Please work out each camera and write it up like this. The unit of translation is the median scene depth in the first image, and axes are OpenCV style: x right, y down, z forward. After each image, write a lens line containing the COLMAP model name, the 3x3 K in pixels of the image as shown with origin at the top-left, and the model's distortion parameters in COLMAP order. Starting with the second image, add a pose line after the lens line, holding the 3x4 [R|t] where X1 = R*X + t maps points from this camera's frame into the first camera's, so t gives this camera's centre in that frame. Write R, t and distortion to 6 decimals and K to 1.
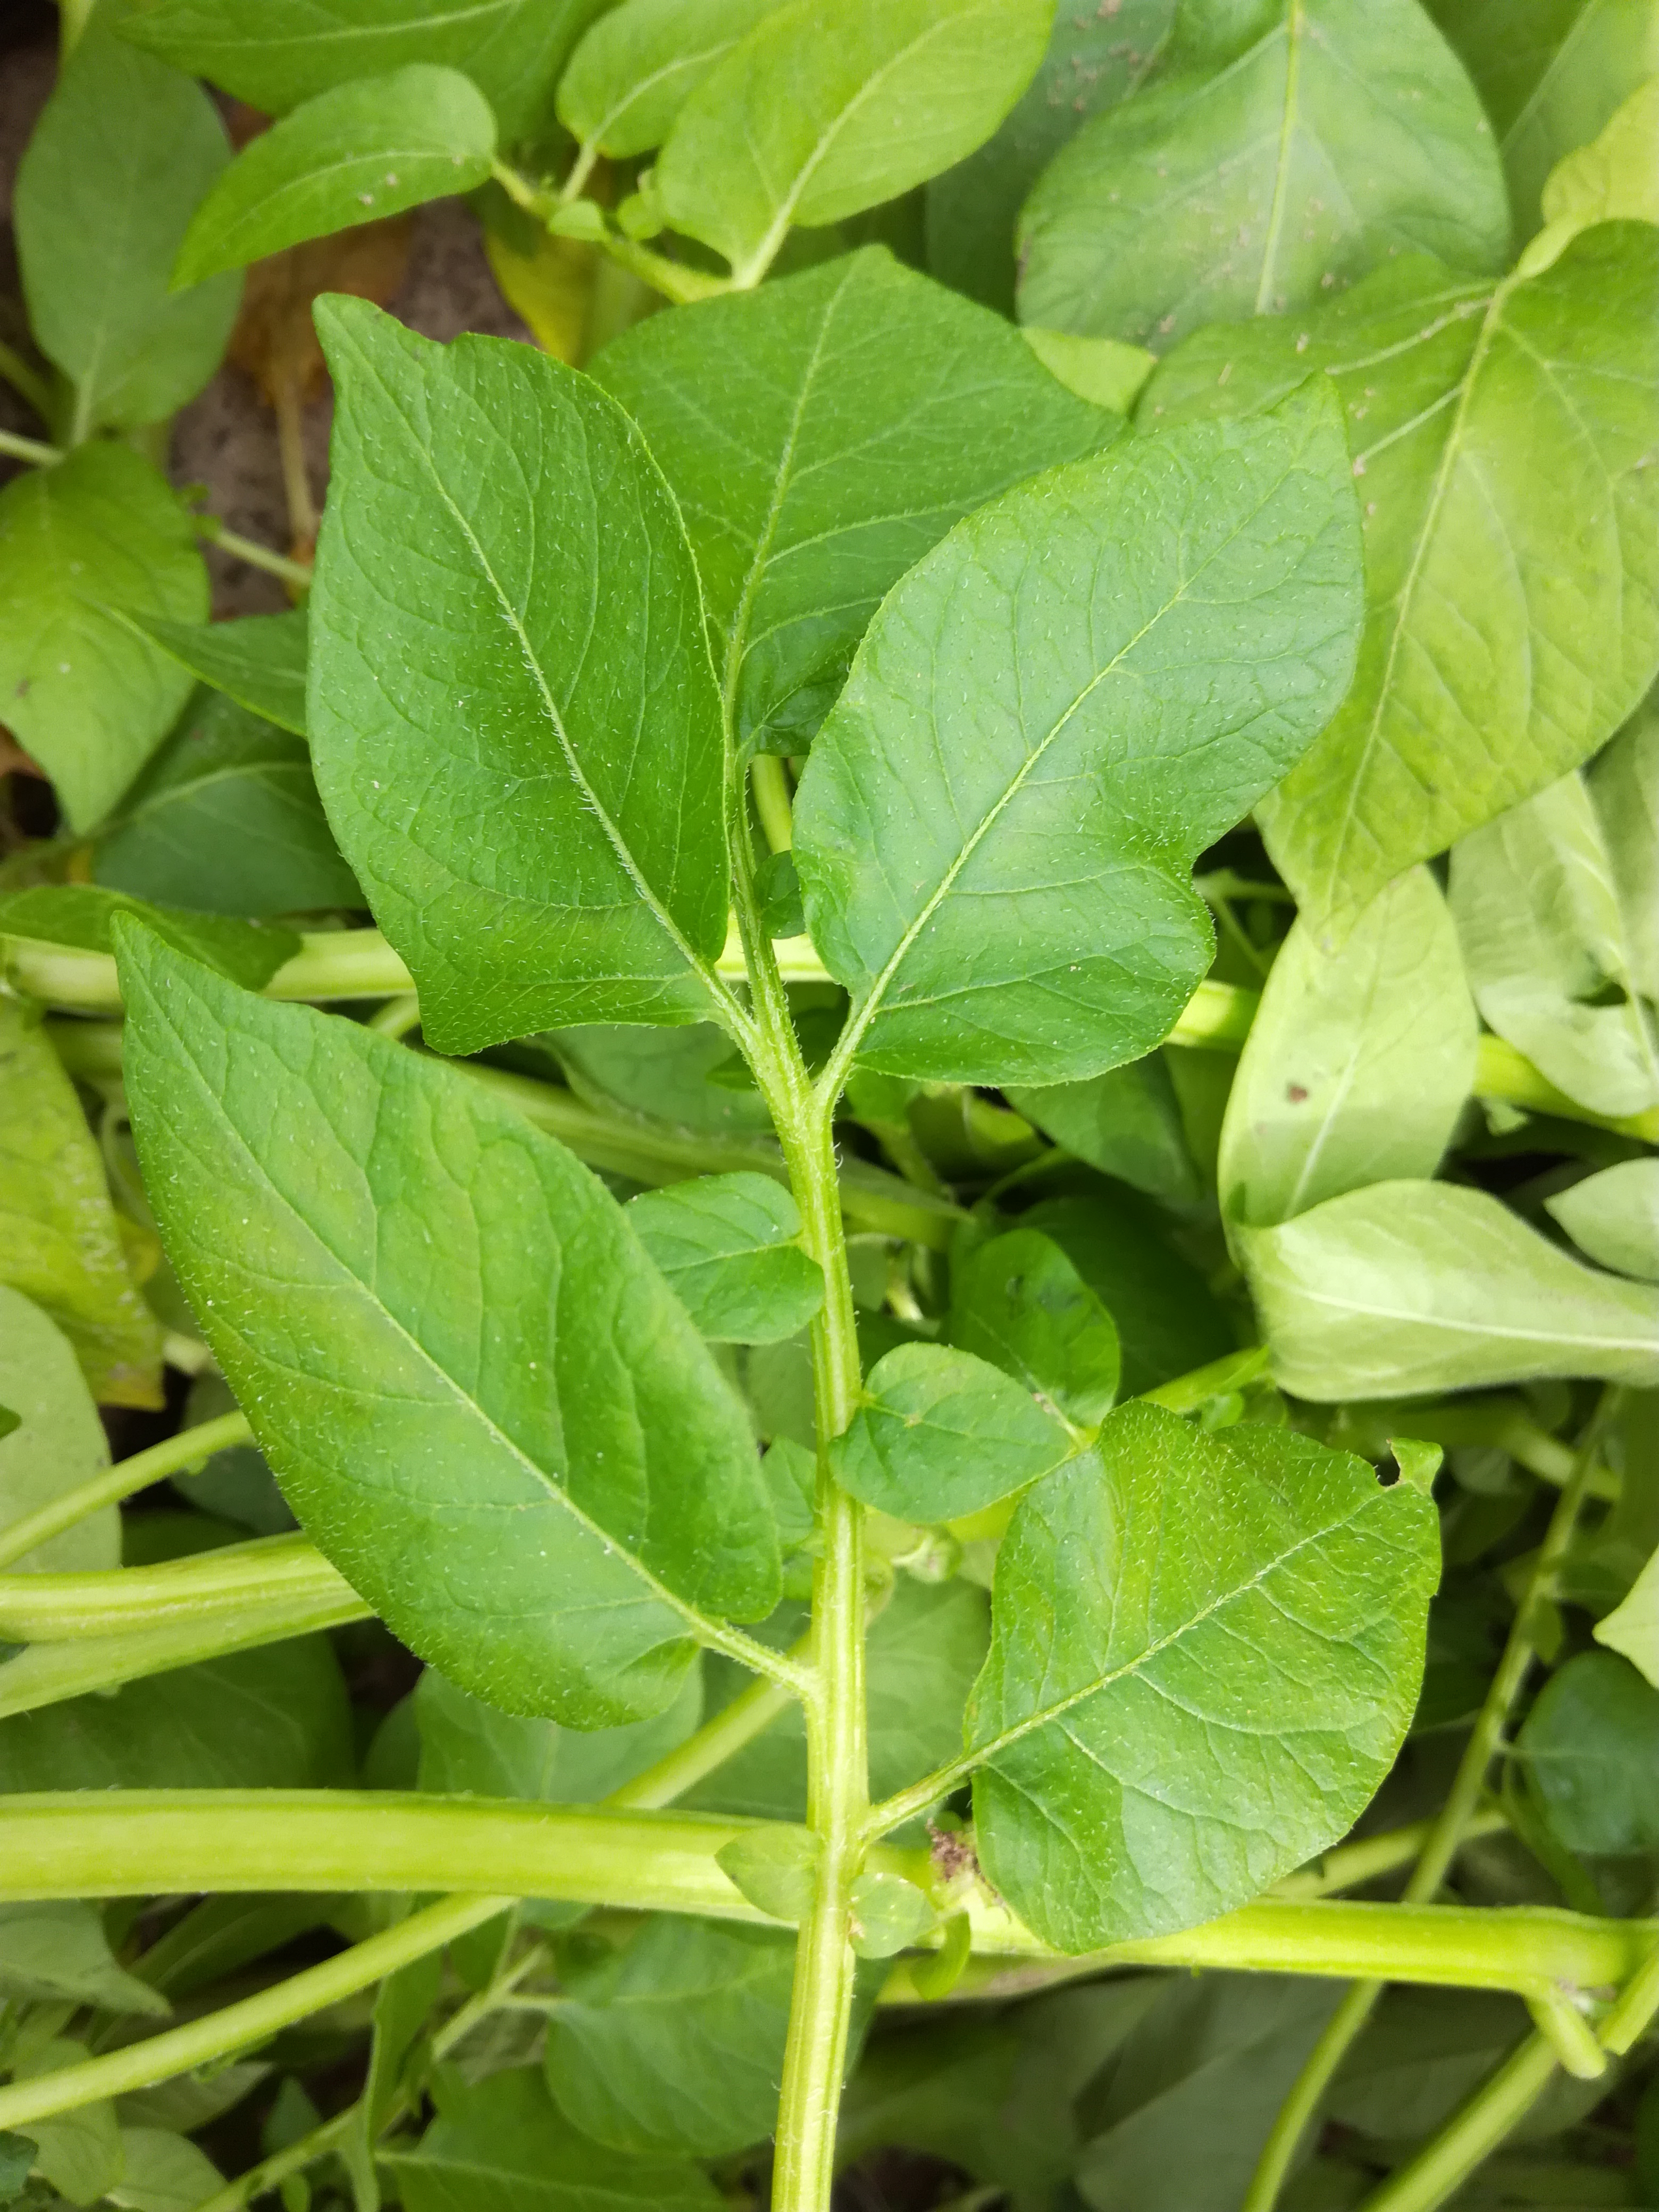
lens RADIAL K [[1737.1, 0, 731.3], [0, 1737.1, 1106.3], [0, 0, 1]] dist [-0.123429, 0.002977]
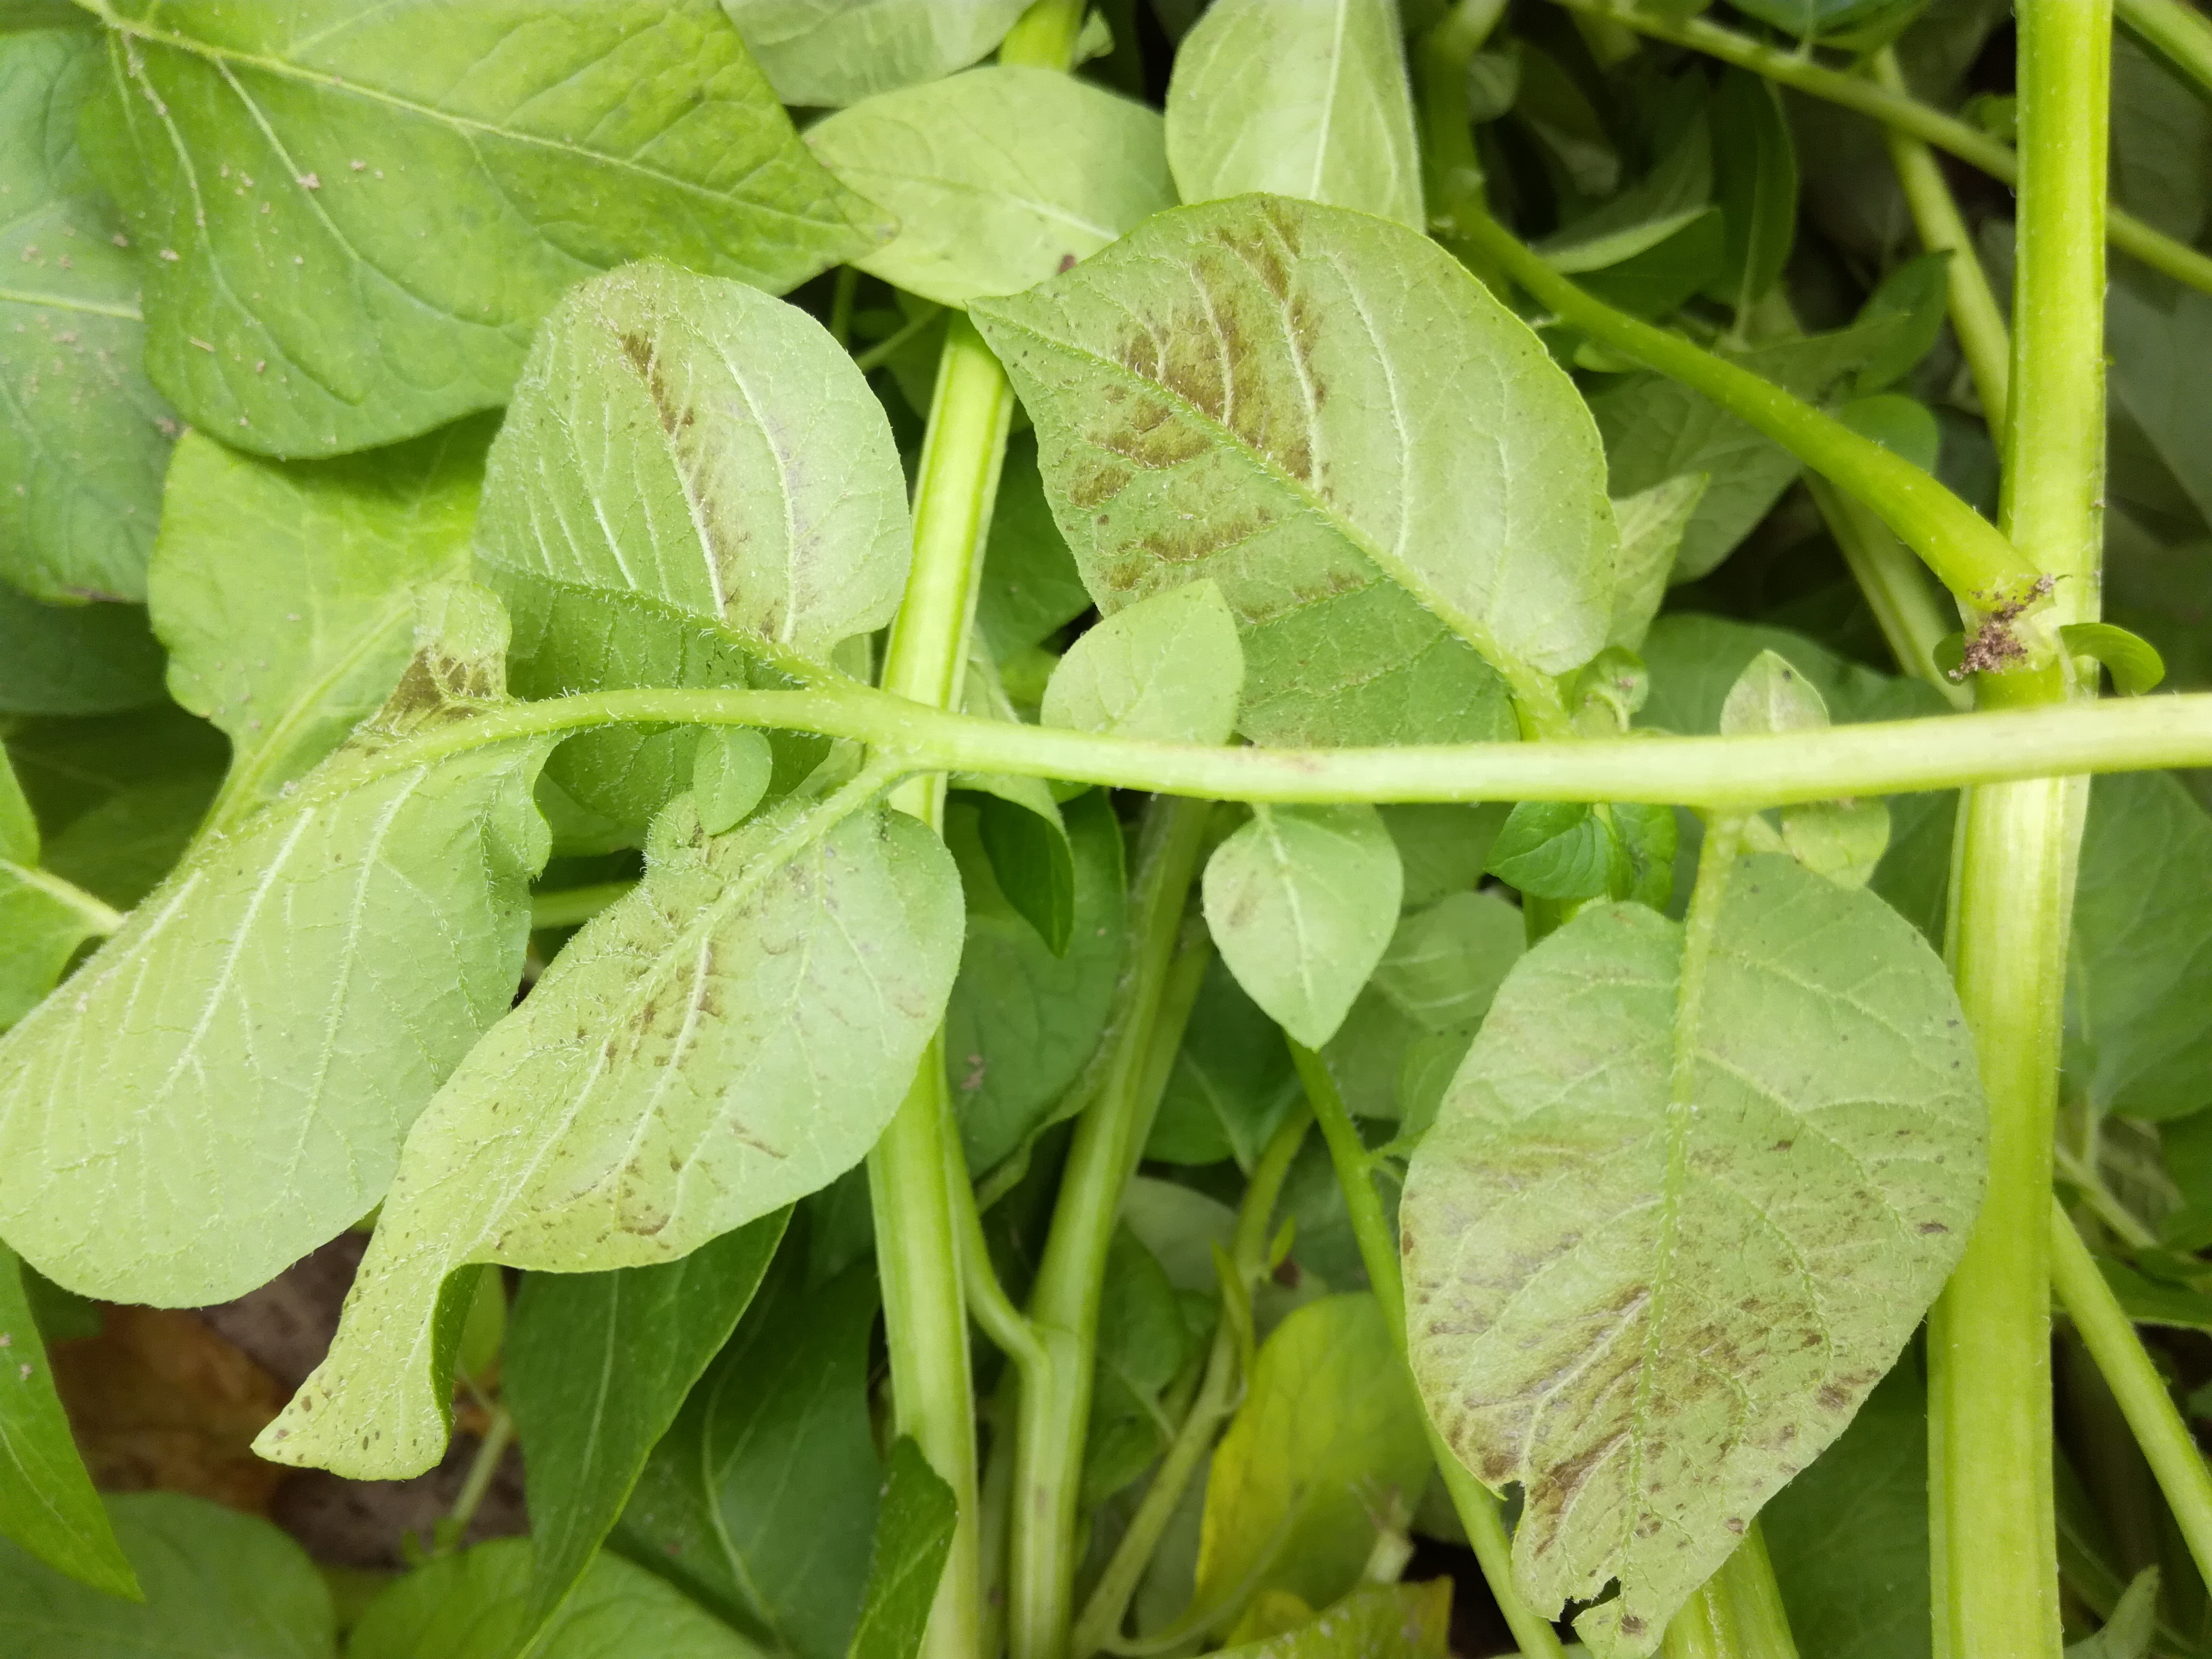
lens RADIAL K [[1737.1, 0, 1193.2], [0, 1737.1, 826.2], [0, 0, 1]] dist [-0.123429, 0.002977]
pose [[-0.012318, -0.998096, 0.060434, -0.000366], [0.998864, -0.009499, 0.046700, 0.015569], [-0.046037, 0.060941, 0.997079, 0.177652]]
